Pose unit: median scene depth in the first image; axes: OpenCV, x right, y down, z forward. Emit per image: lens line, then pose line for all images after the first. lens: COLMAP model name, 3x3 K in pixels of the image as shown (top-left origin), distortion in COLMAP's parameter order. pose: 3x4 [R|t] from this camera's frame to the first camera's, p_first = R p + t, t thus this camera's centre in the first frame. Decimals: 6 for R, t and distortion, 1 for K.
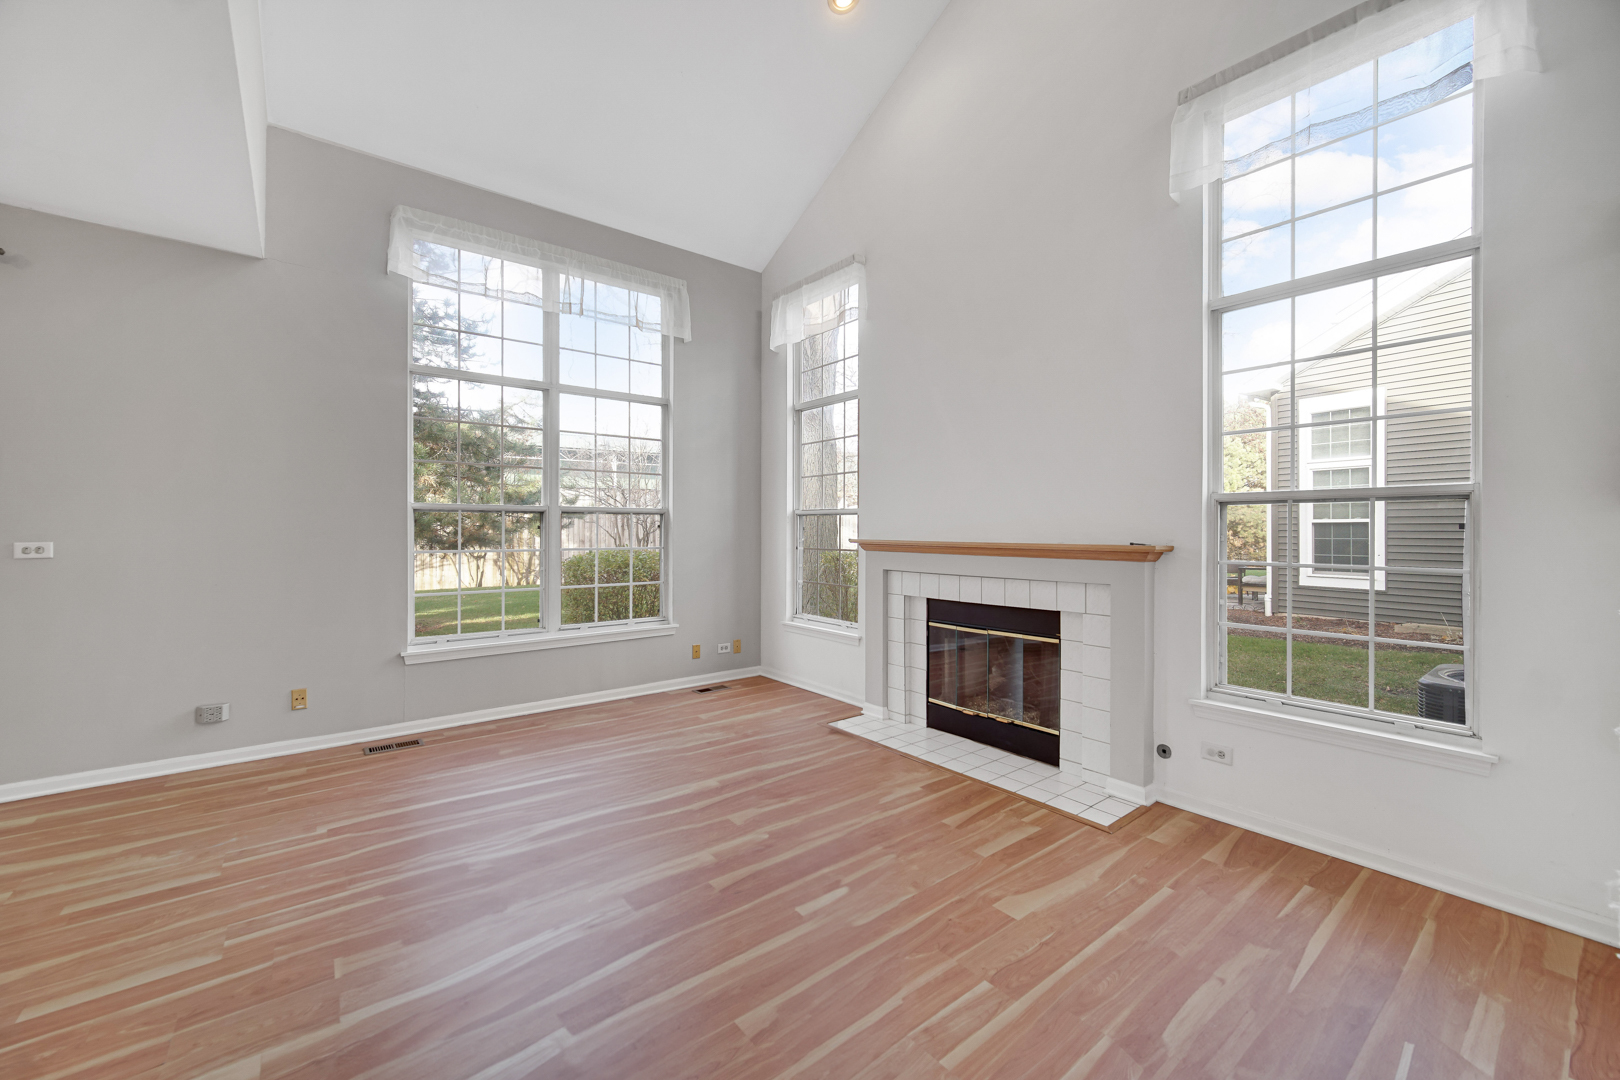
lens RADIAL K [[653.6, 0, 817.7], [0, 653.6, 521.3], [0, 0, 1]] dist [-0.006910, 0.000968]
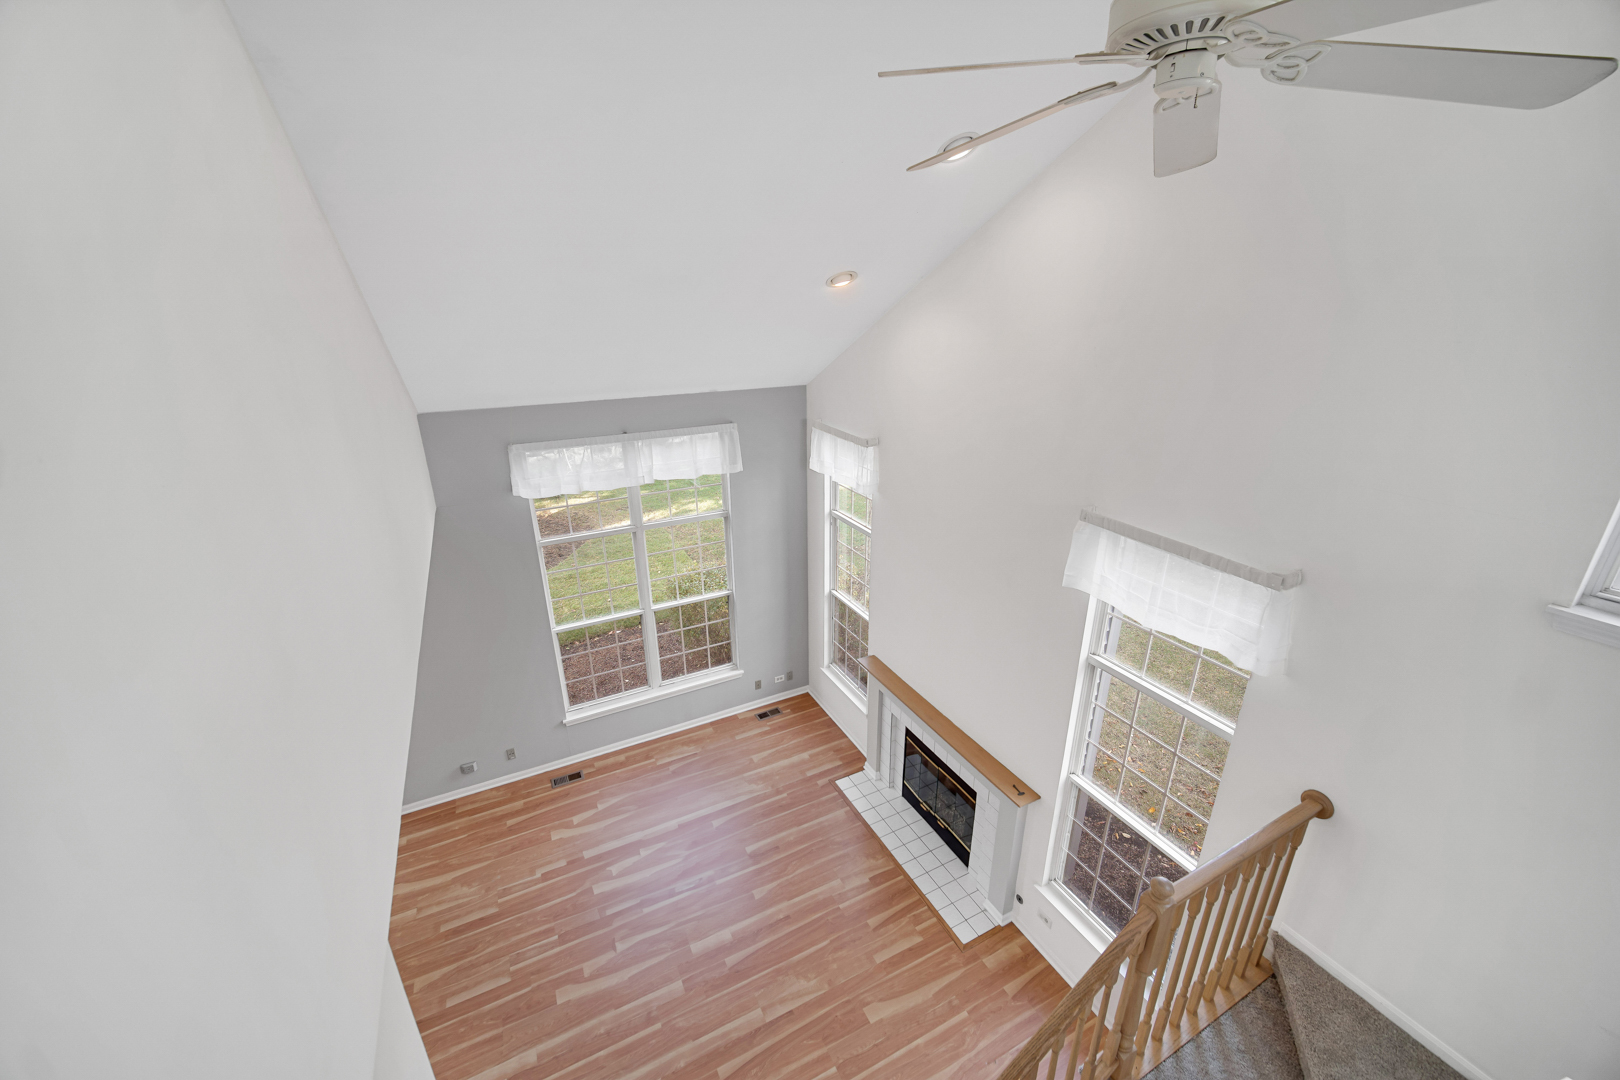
lens RADIAL K [[653.6, 0, 812.5], [0, 653.6, 535.2], [0, 0, 1]] dist [-0.006910, 0.000968]
pose [[0.979505, 0.063089, -0.191284, 0.278914], [0.009340, 0.934431, 0.356021, -0.966303], [0.201202, -0.350511, 0.914691, -0.201868]]
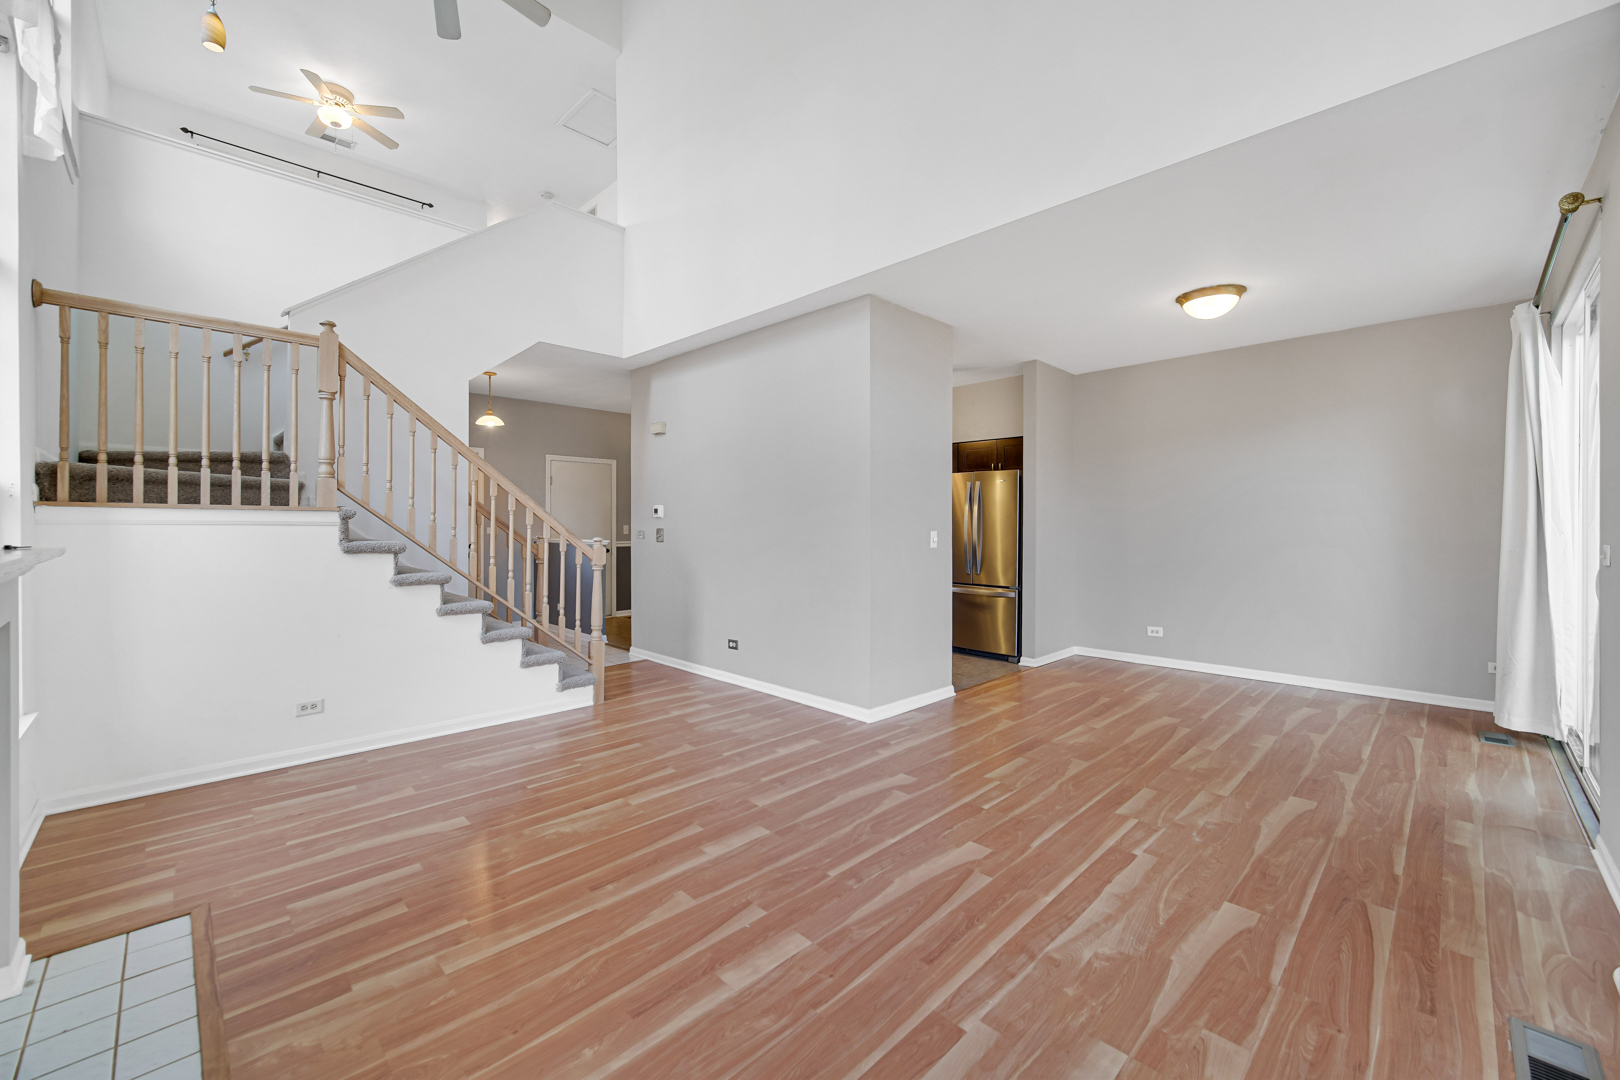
lens RADIAL K [[653.6, 0, 810.8], [0, 653.6, 530.3], [0, 0, 1]] dist [-0.006910, 0.000968]
pose [[-0.994786, -0.002430, -0.101952, -0.175358], [-0.002226, 0.999995, -0.002120, 0.018159], [0.101956, -0.001882, -0.994787, 1.608379]]
